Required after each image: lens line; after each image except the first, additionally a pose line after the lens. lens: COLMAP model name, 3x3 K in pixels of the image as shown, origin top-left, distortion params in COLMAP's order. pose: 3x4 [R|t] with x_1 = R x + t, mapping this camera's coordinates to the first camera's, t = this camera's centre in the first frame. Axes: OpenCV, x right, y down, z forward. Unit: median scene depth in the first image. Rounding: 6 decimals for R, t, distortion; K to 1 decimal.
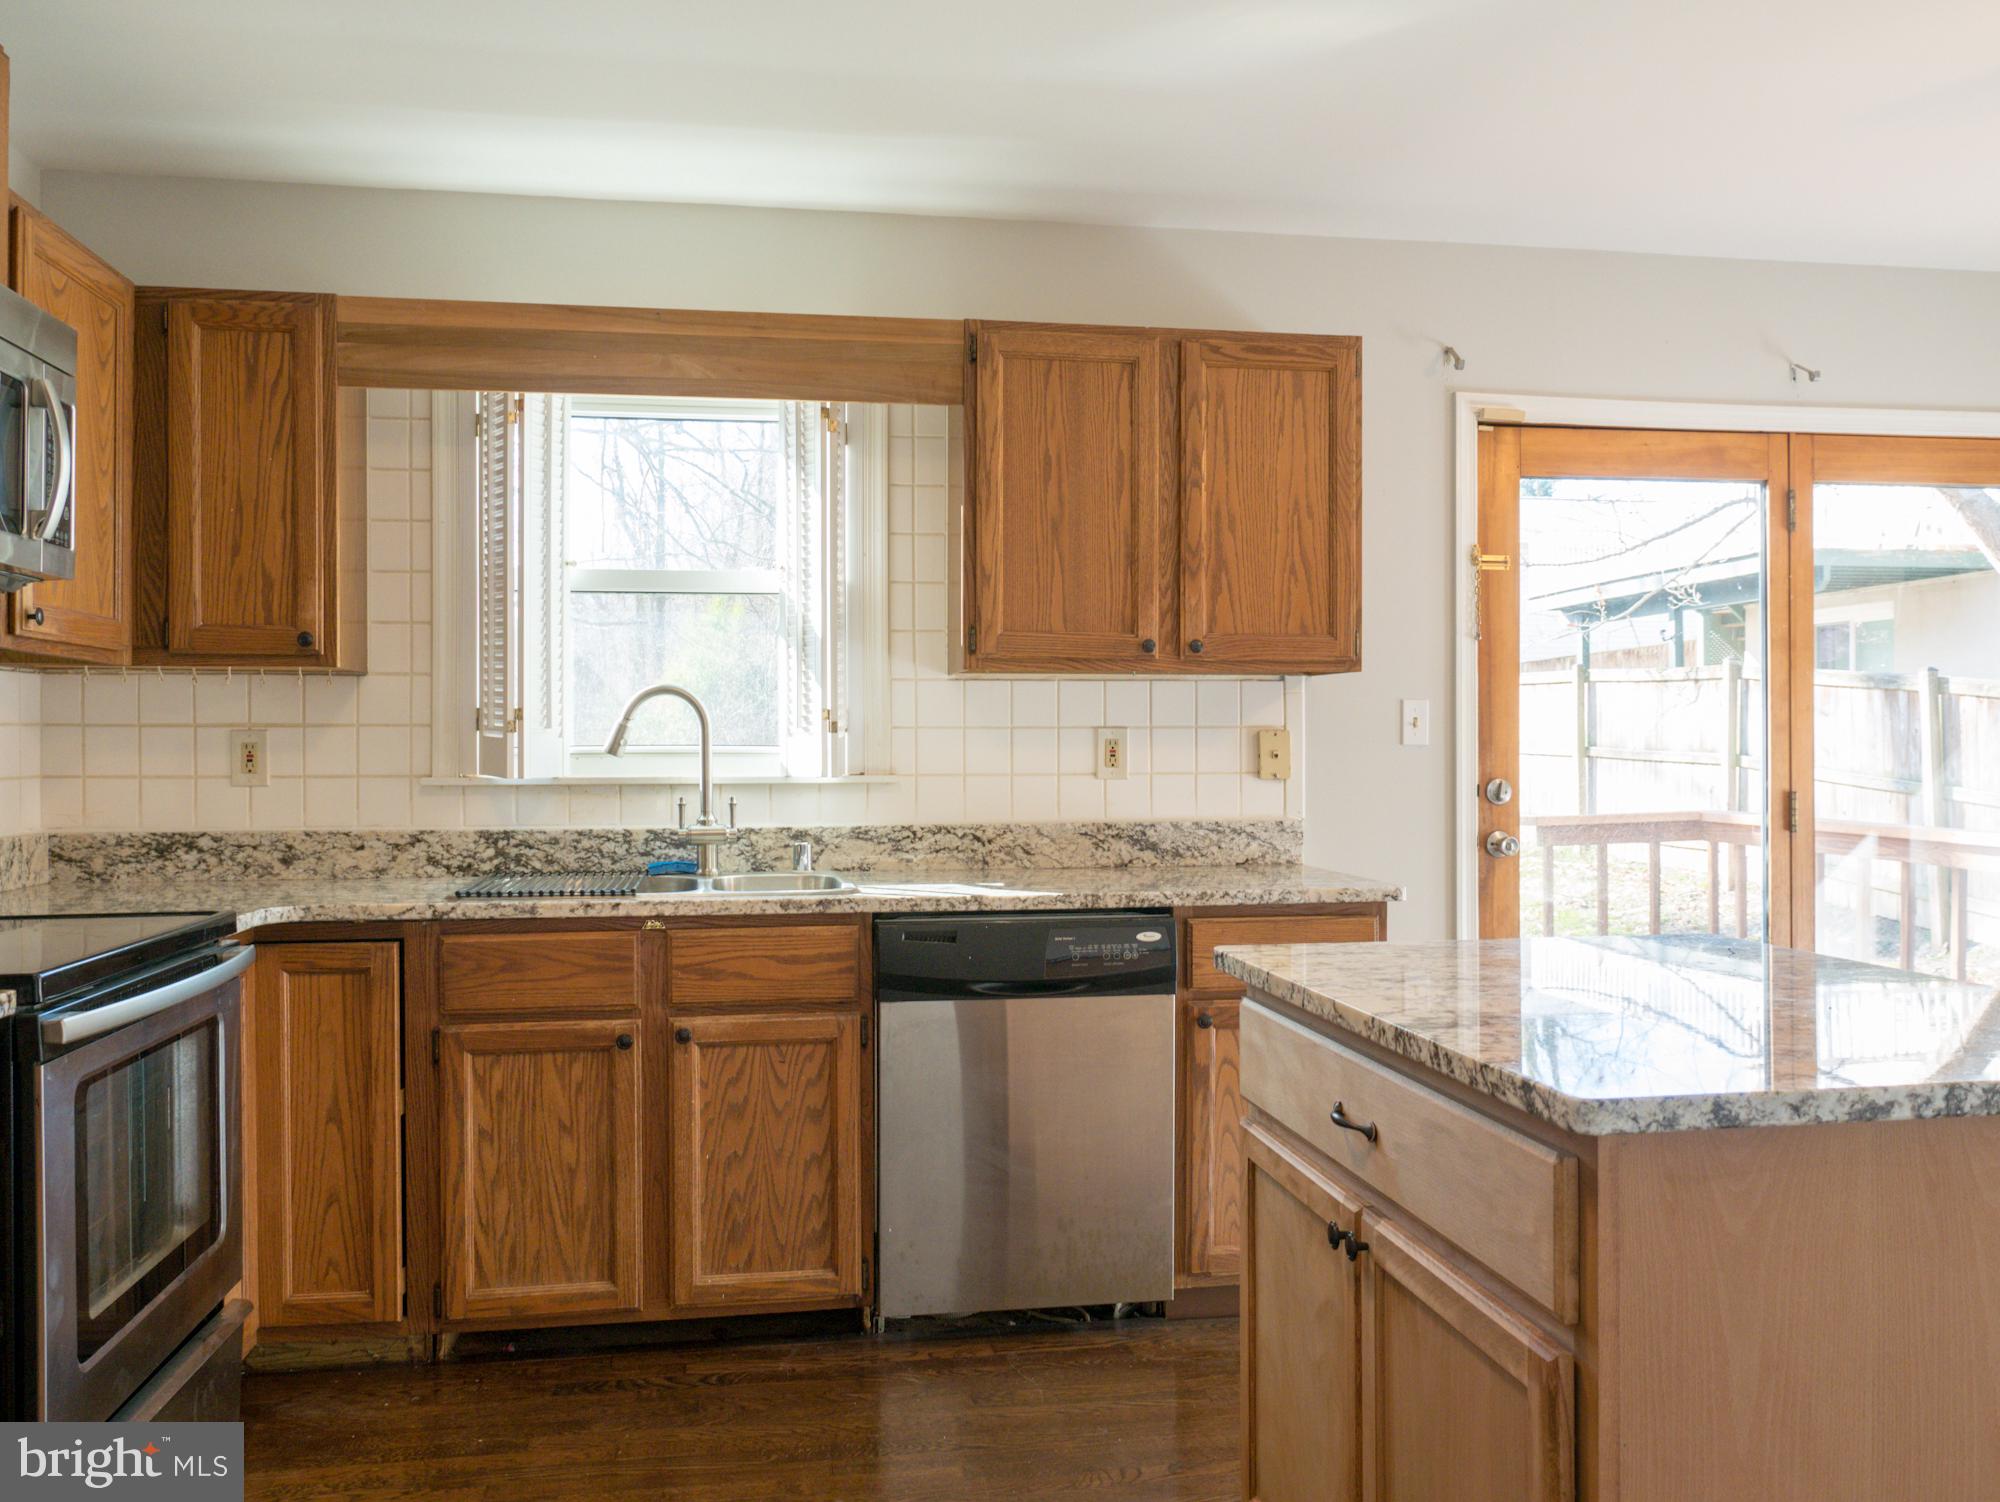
lens RADIAL K [[1508.7, 0, 999.0], [0, 1508.7, 749.1], [0, 0, 1]] dist [-0.000259, 0.001574]
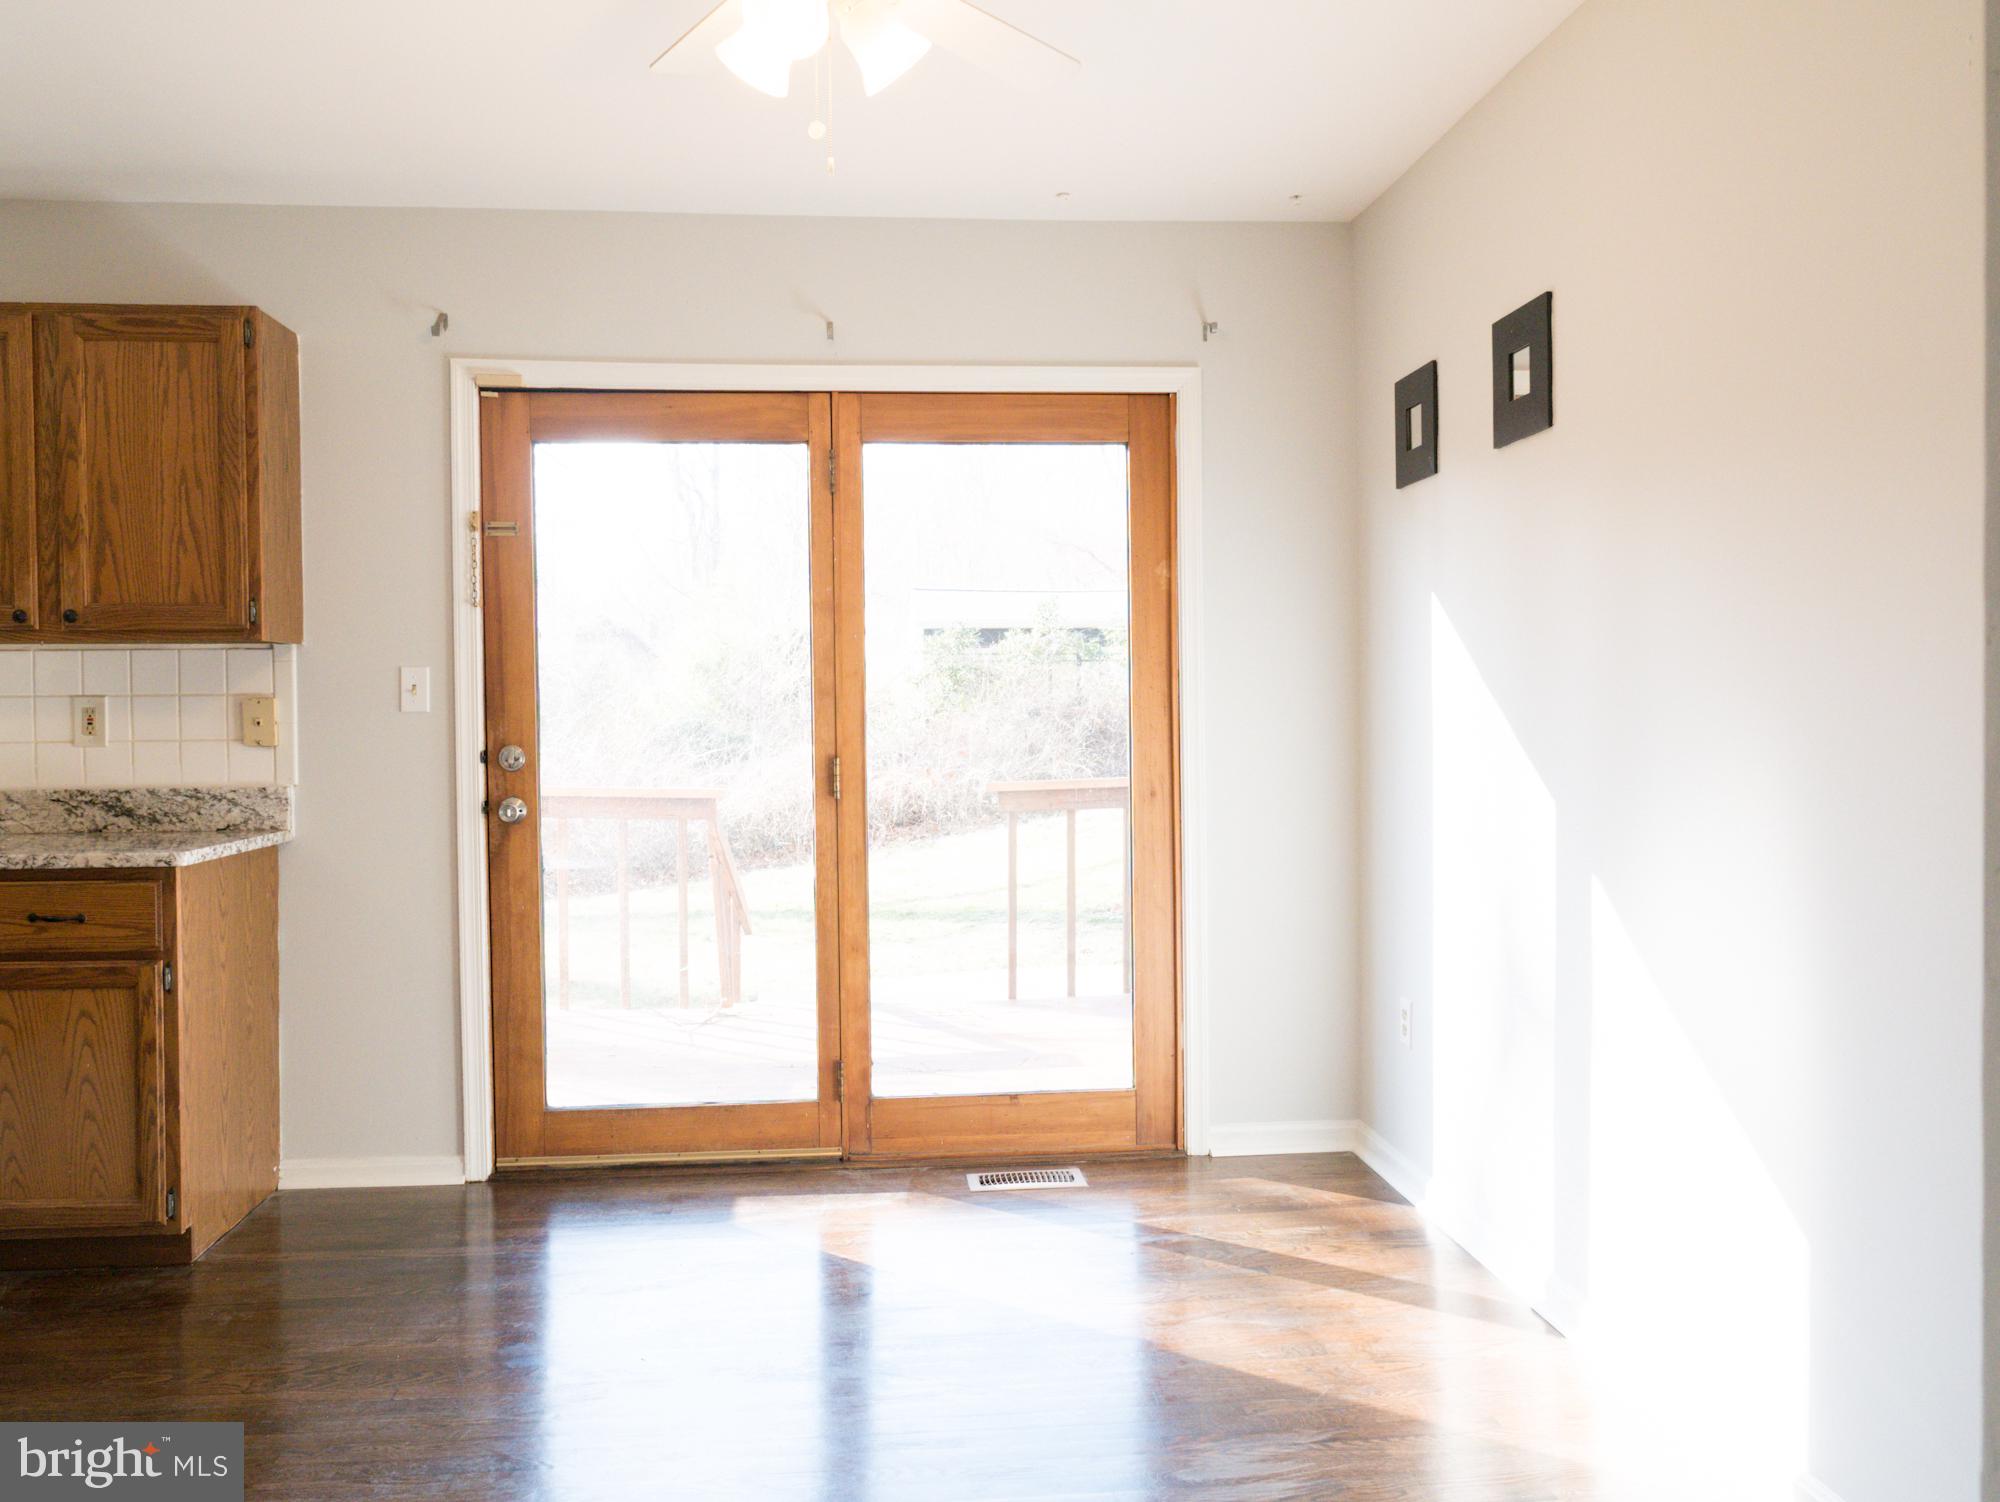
lens RADIAL K [[1508.7, 0, 1000.2], [0, 1508.7, 750.9], [0, 0, 1]] dist [-0.000259, 0.001574]
pose [[0.997307, -0.003061, -0.073280, 0.774887], [0.004760, 0.999724, 0.023022, 0.002121], [0.073190, -0.023308, 0.997046, 0.025341]]
